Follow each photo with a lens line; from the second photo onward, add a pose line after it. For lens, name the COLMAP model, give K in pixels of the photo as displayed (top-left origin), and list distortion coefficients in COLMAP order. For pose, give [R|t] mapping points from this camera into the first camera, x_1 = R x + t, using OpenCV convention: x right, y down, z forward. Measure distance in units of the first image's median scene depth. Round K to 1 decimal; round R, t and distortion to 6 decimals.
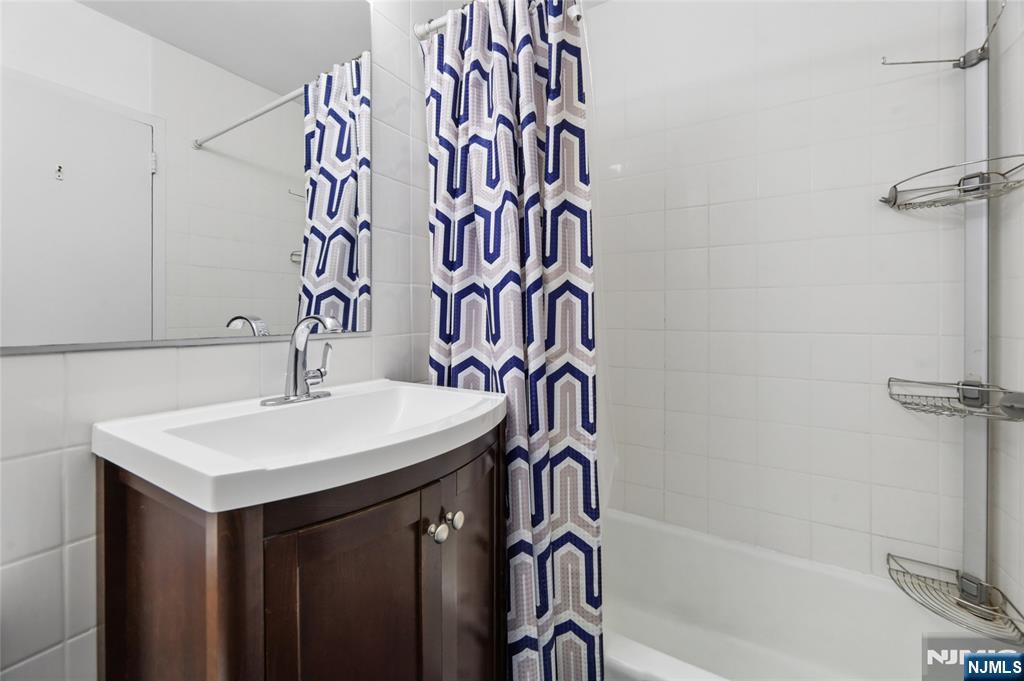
lens RADIAL K [[403.0, 0, 511.4], [0, 403.0, 318.4], [0, 0, 1]] dist [-0.000651, -0.000050]
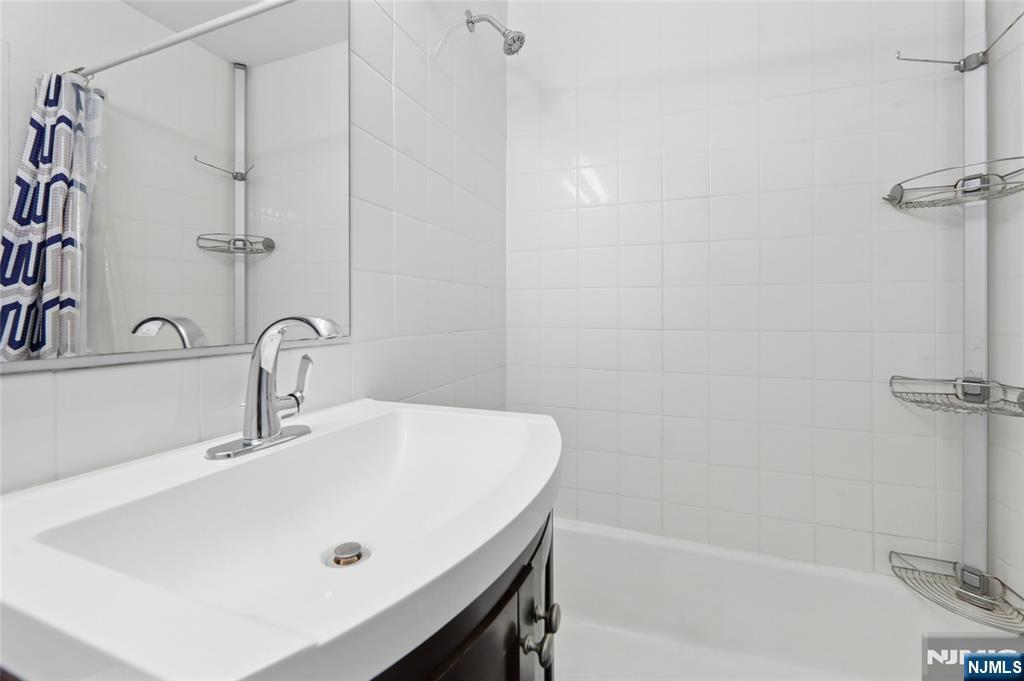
lens RADIAL K [[403.0, 0, 511.4], [0, 403.0, 318.4], [0, 0, 1]] dist [-0.000651, -0.000050]
pose [[0.981674, -0.004027, 0.190525, -0.202940], [0.003747, 0.999991, 0.001828, -0.001132], [-0.190530, -0.001081, 0.981681, 0.219401]]
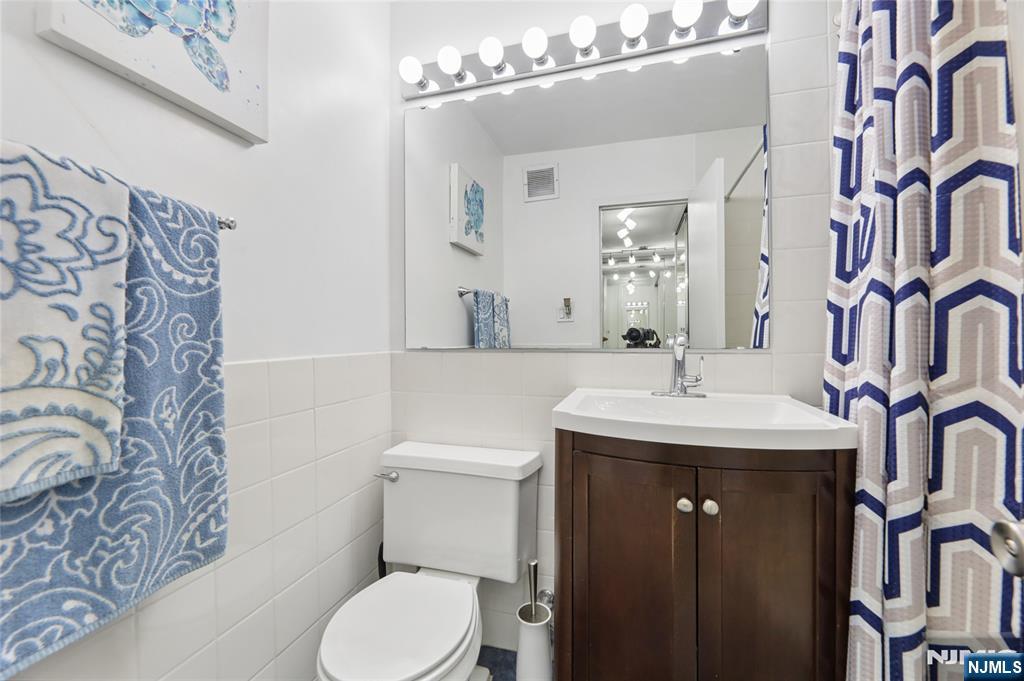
lens RADIAL K [[415.2, 0, 512.0], [0, 415.2, 340.5], [0, 0, 1]] dist [0.000109, 0.000034]
pose [[0.246293, 0.006561, -0.969173, 0.543867], [0.000248, 0.999977, 0.006832, 0.001607], [0.969195, -0.001923, 0.246286, 0.069747]]
